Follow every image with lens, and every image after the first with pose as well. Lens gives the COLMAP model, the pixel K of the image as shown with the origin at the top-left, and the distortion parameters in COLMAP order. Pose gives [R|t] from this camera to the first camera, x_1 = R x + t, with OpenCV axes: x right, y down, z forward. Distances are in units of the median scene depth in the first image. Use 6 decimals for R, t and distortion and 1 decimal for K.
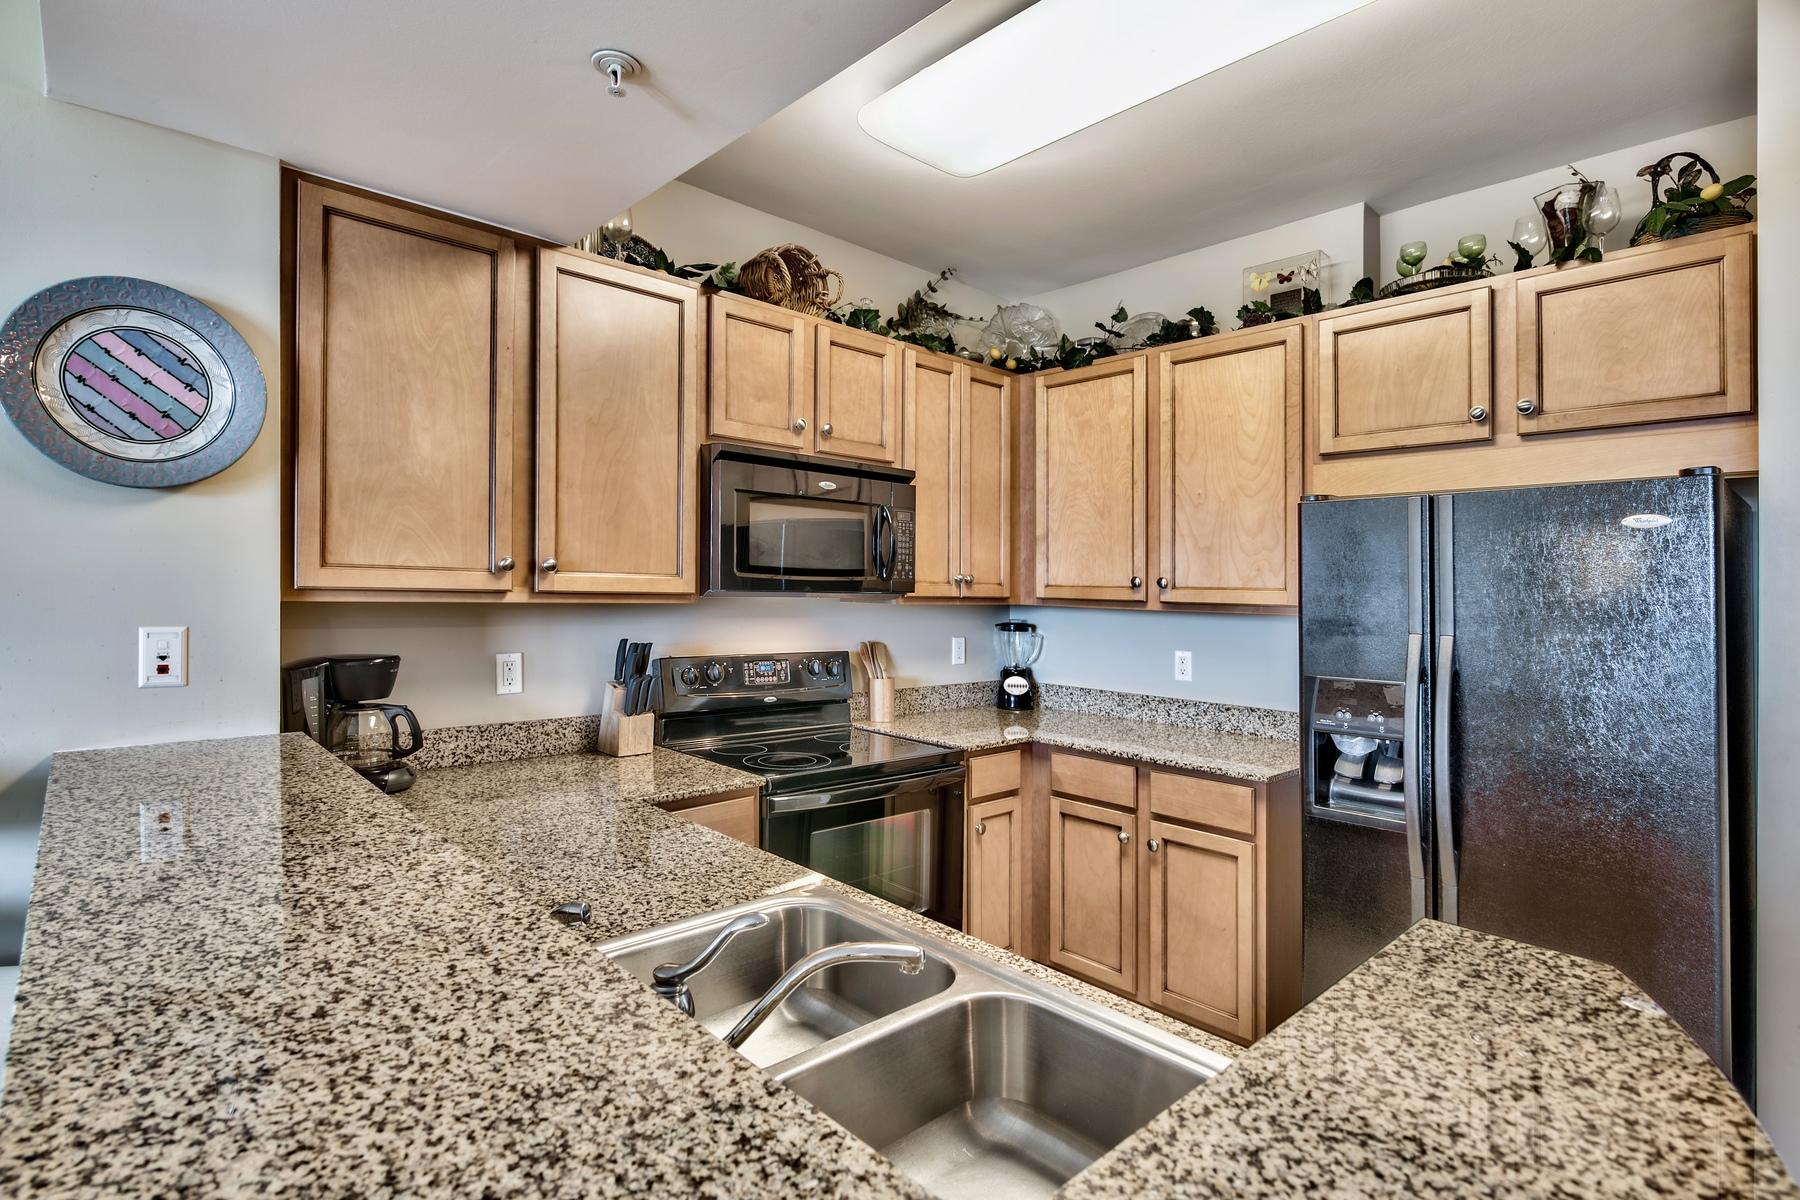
lens RADIAL K [[895.5, 0, 877.9], [0, 895.5, 574.6], [0, 0, 1]] dist [0.001705, 0.000226]
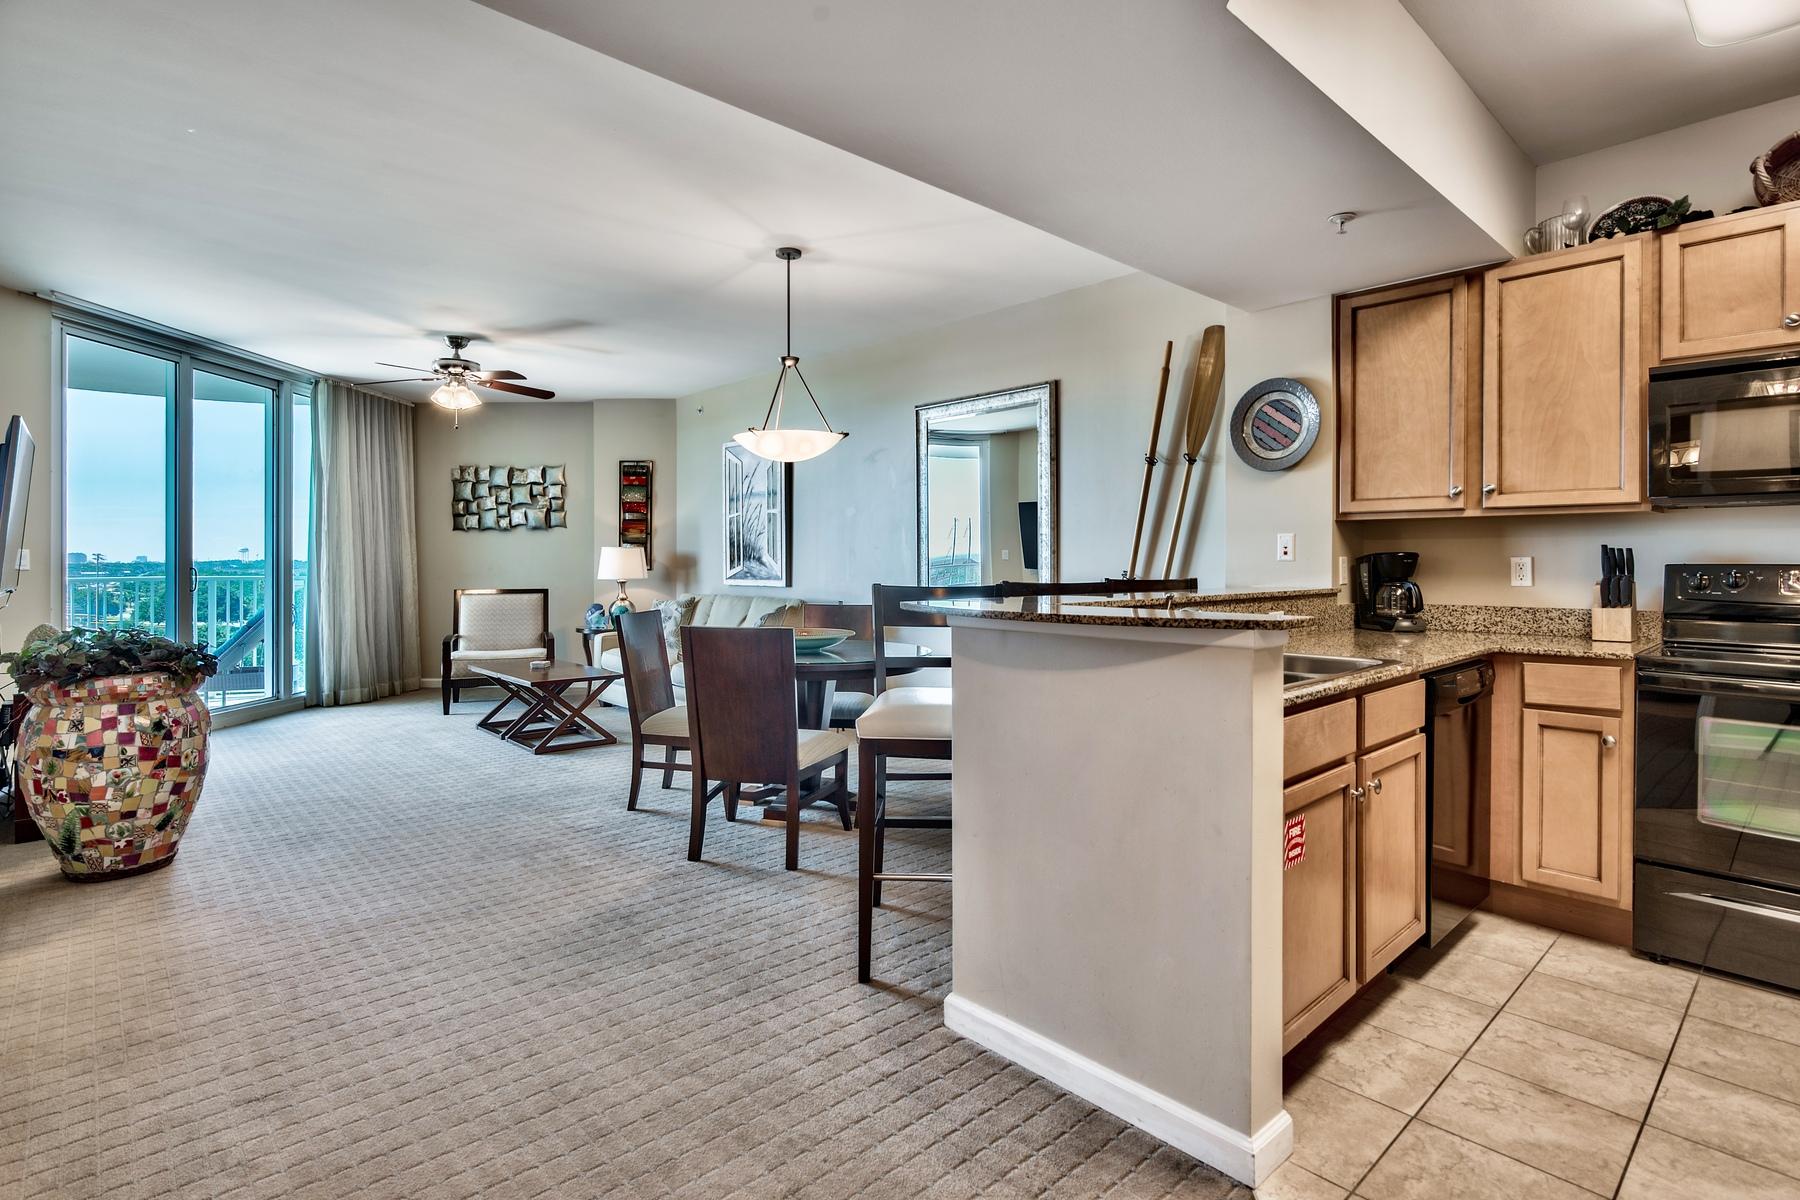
lens RADIAL K [[891.0, 0, 899.9], [0, 891.0, 527.3], [0, 0, 1]] dist [-0.000183, -0.000518]
pose [[0.005071, -0.059164, -0.998235, 1.014985], [0.012017, 0.998180, -0.059099, 0.119154], [0.999915, -0.011696, 0.005773, 0.043544]]
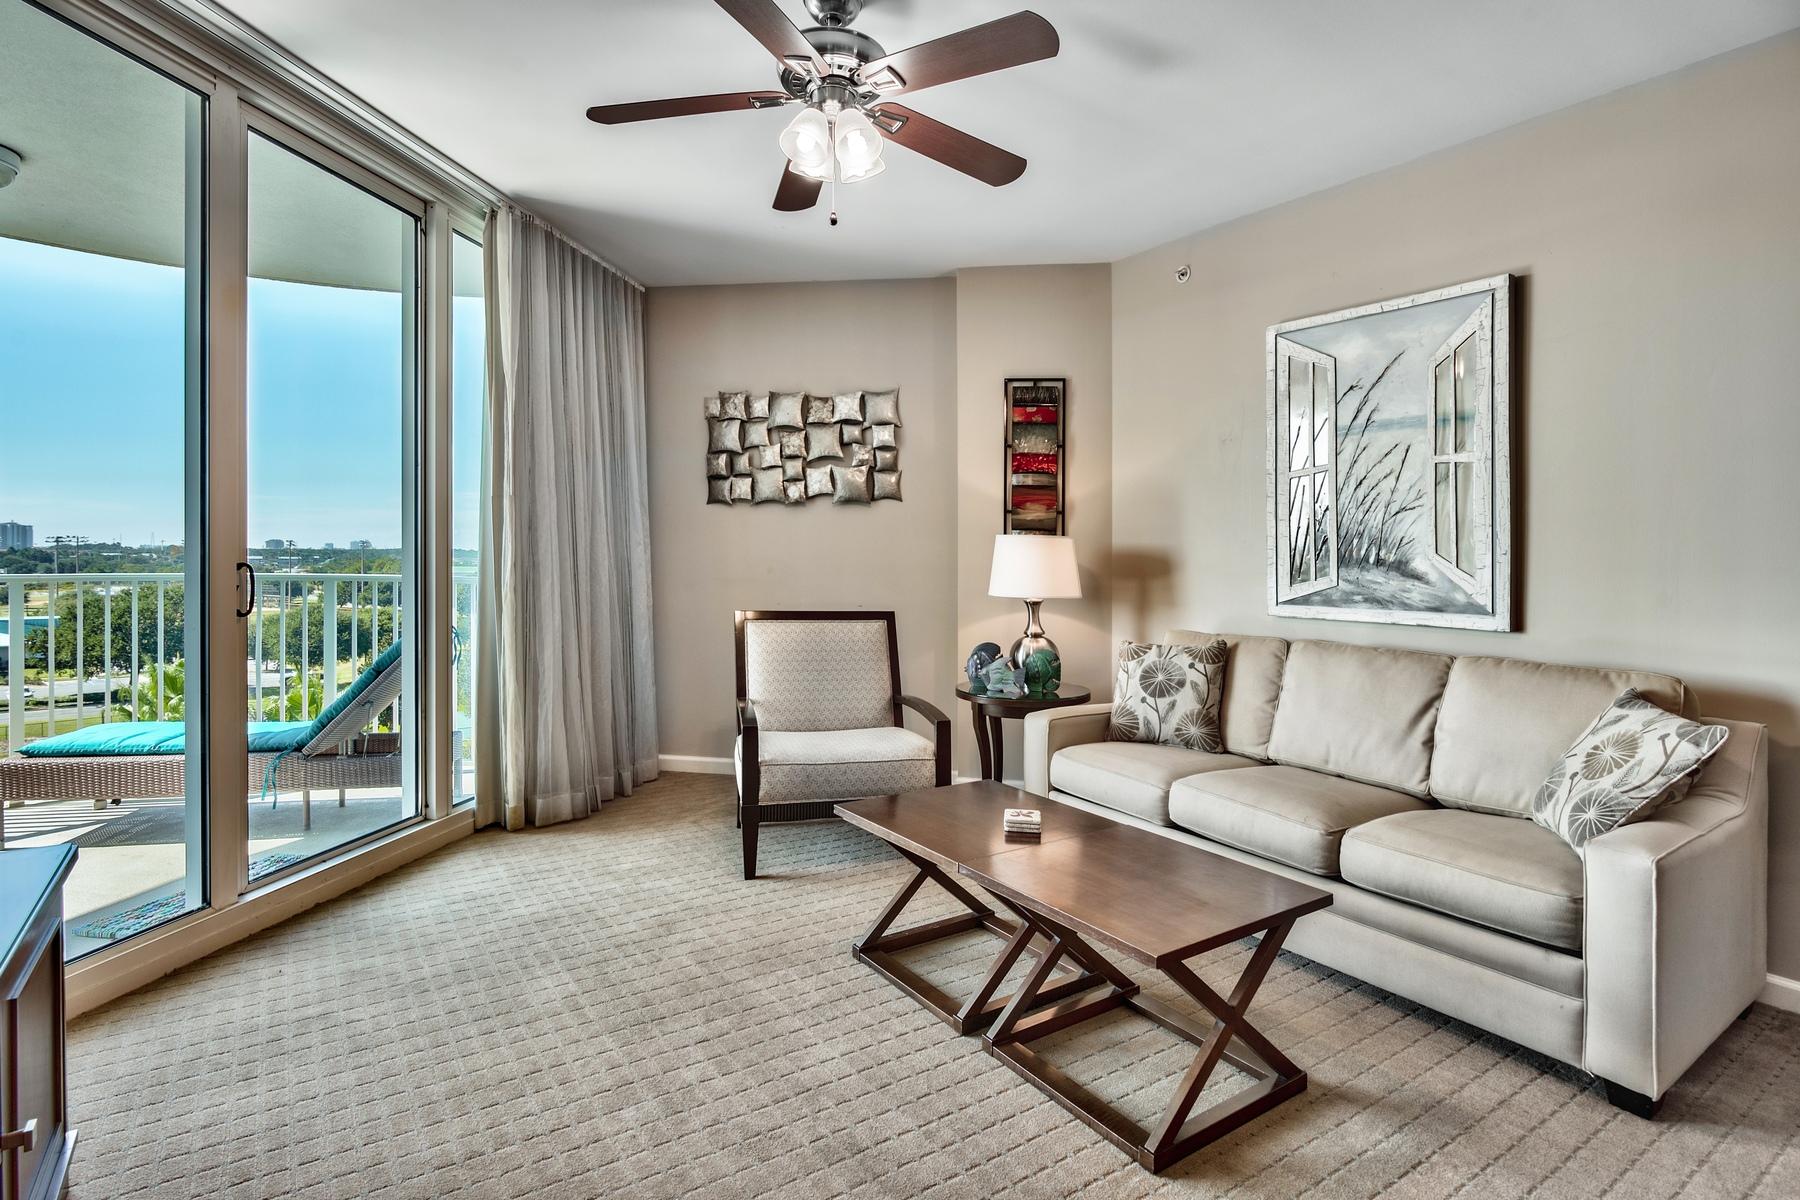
lens RADIAL K [[886.9, 0, 901.6], [0, 886.9, 557.3], [0, 0, 1]] dist [-0.000609, -0.000369]
pose [[-0.126831, -0.024571, -0.991620, -0.583103], [-0.009011, 0.999680, -0.023618, 0.068631], [0.991883, 0.005940, -0.127012, -1.024812]]
